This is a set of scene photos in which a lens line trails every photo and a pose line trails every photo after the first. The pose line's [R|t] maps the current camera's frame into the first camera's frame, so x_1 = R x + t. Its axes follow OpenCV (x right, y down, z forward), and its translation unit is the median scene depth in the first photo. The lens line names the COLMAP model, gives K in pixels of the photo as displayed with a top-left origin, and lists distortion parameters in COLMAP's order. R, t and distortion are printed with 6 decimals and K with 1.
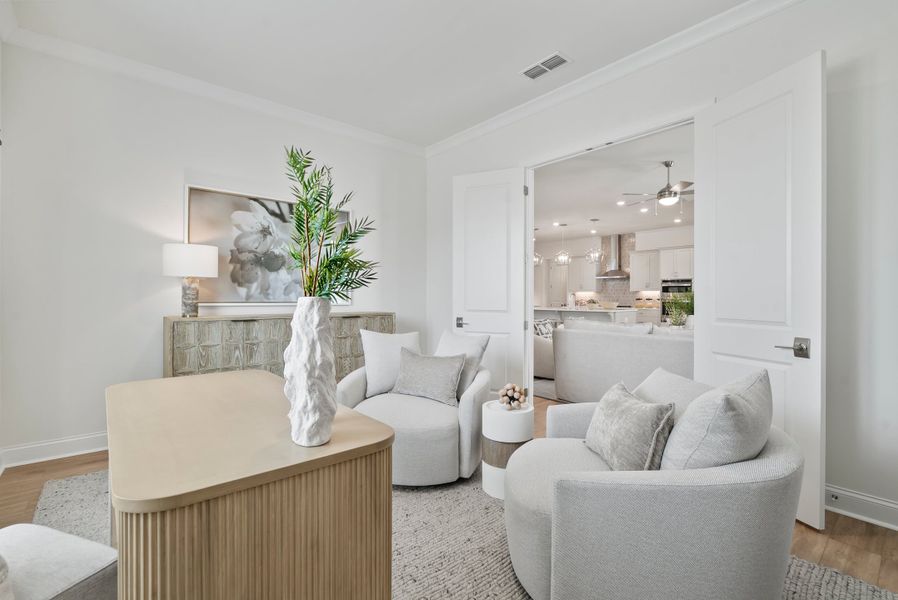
lens RADIAL K [[404.4, 0, 446.9], [0, 404.4, 294.9], [0, 0, 1]] dist [0.000025, 0.000241]
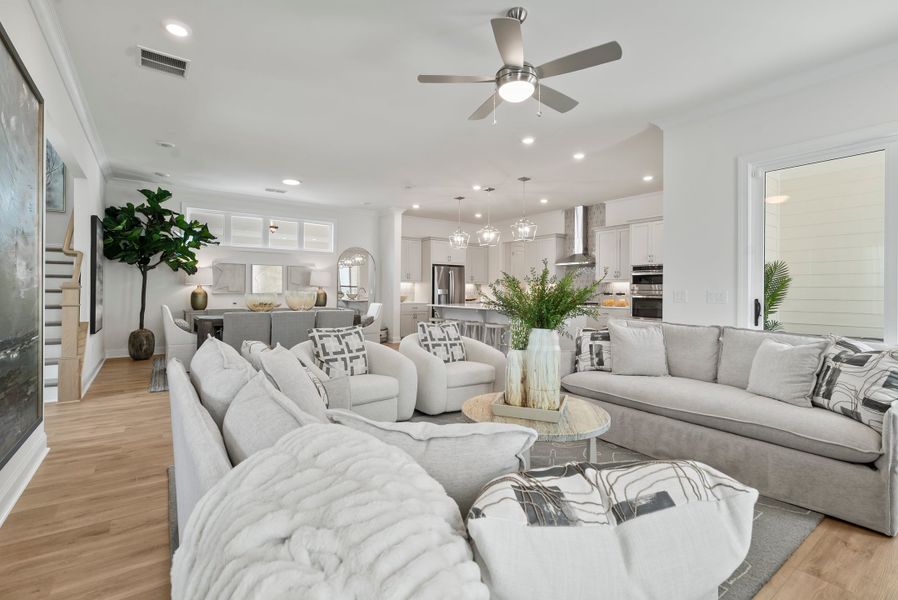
lens RADIAL K [[412.2, 0, 445.9], [0, 412.2, 293.6], [0, 0, 1]] dist [-0.001270, -0.000009]
pose [[0.996955, 0.010414, -0.077286, 0.255099], [-0.009139, 0.999817, 0.016832, 0.000964], [0.077447, -0.016075, 0.996867, 0.250494]]
